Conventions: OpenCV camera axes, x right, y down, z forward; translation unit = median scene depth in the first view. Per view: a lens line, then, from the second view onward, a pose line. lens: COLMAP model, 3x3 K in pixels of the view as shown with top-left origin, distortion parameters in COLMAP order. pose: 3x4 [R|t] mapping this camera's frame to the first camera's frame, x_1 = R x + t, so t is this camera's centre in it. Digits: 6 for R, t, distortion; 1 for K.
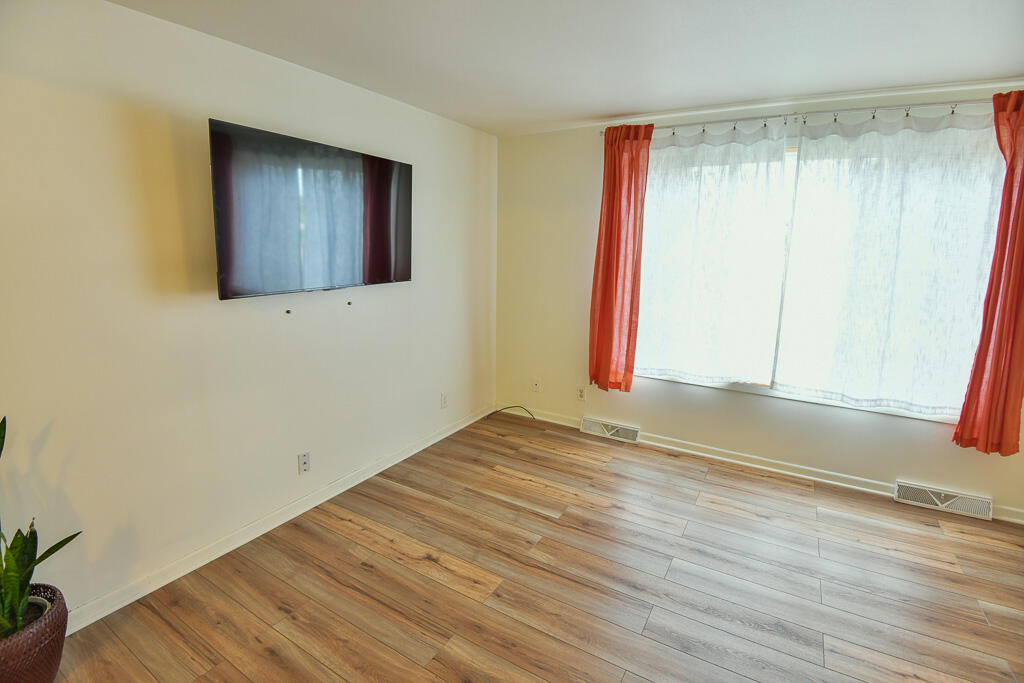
lens RADIAL K [[472.8, 0, 512.8], [0, 472.8, 331.3], [0, 0, 1]] dist [-0.002612, -0.025126]
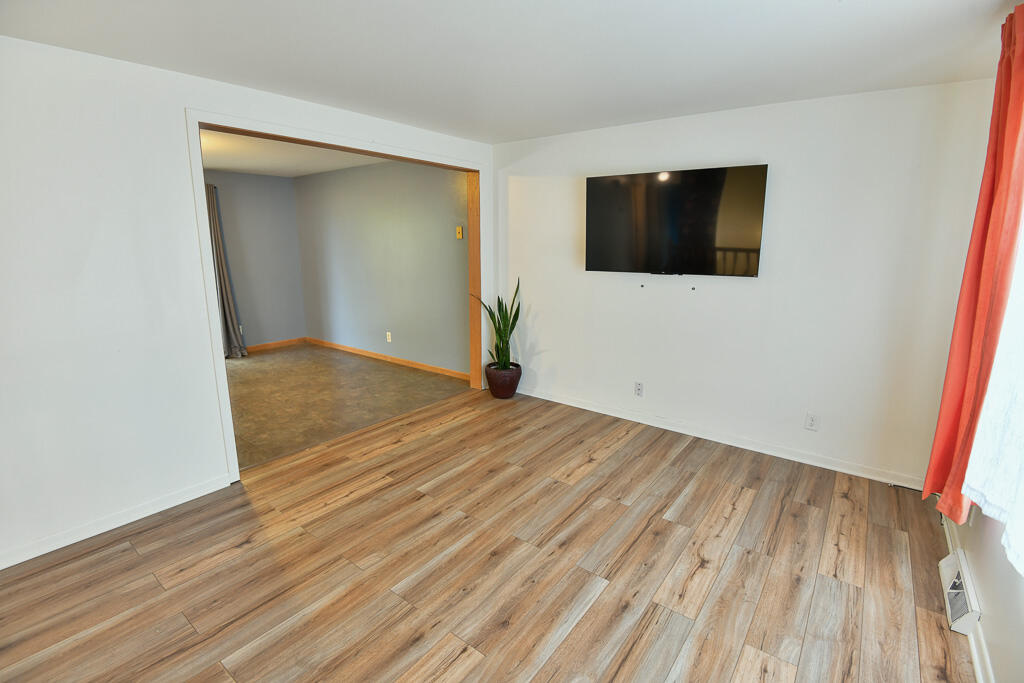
lens RADIAL K [[472.8, 0, 512.8], [0, 472.8, 331.3], [0, 0, 1]] dist [-0.002612, -0.025126]
pose [[-0.119715, 0.169808, -0.978179, 0.976299], [-0.188751, 0.963402, 0.190343, -0.099864], [0.974701, 0.207419, -0.083282, 0.664855]]
